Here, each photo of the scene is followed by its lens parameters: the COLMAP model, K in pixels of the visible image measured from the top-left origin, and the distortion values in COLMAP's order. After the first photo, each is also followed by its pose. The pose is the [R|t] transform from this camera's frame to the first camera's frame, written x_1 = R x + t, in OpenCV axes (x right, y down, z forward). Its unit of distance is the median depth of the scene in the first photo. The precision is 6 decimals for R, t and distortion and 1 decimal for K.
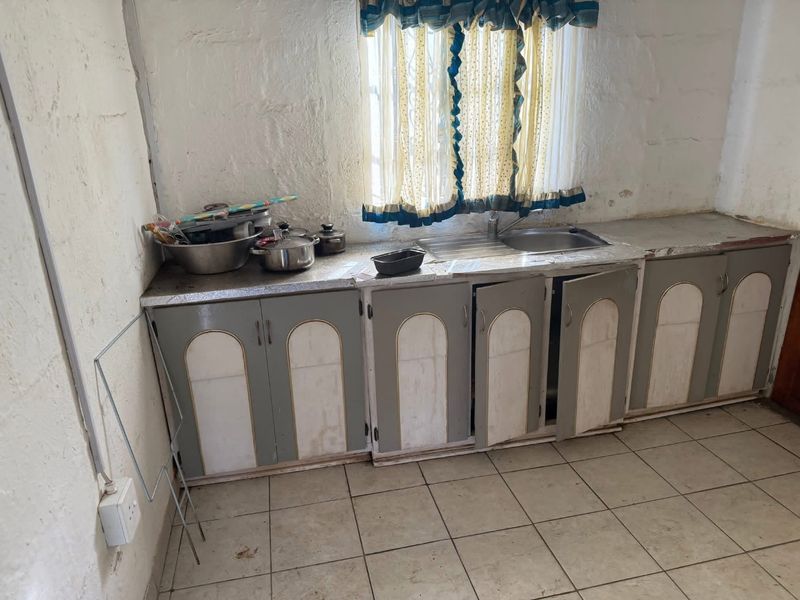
lens RADIAL K [[552.5, 0, 400.0], [0, 552.5, 300.0], [0, 0, 1]] dist [-0.004857, -0.001429]
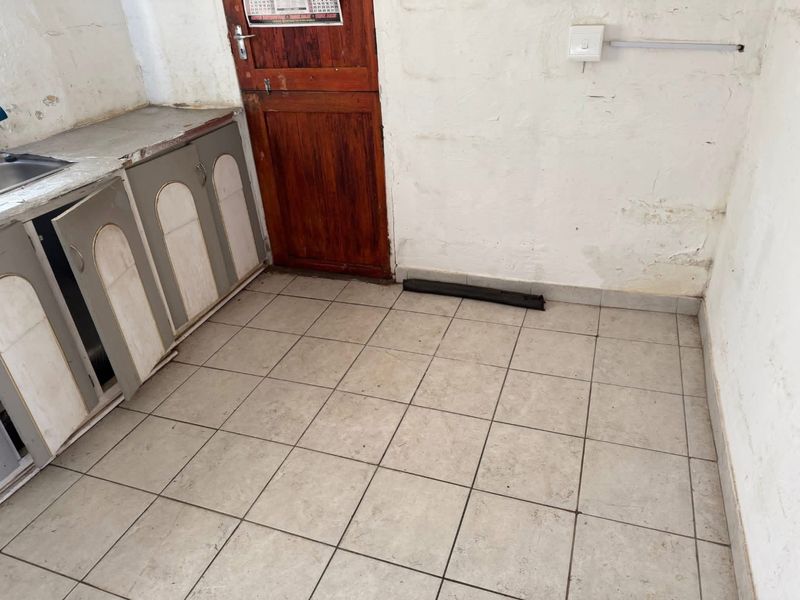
lens RADIAL K [[560.4, 0, 400.0], [0, 560.4, 300.0], [0, 0, 1]] dist [0.058731, -0.060081]
pose [[0.550721, -0.422160, 0.720060, -0.047579], [0.313367, 0.904137, 0.290410, -0.008102], [-0.773633, 0.065708, 0.630218, 0.098753]]
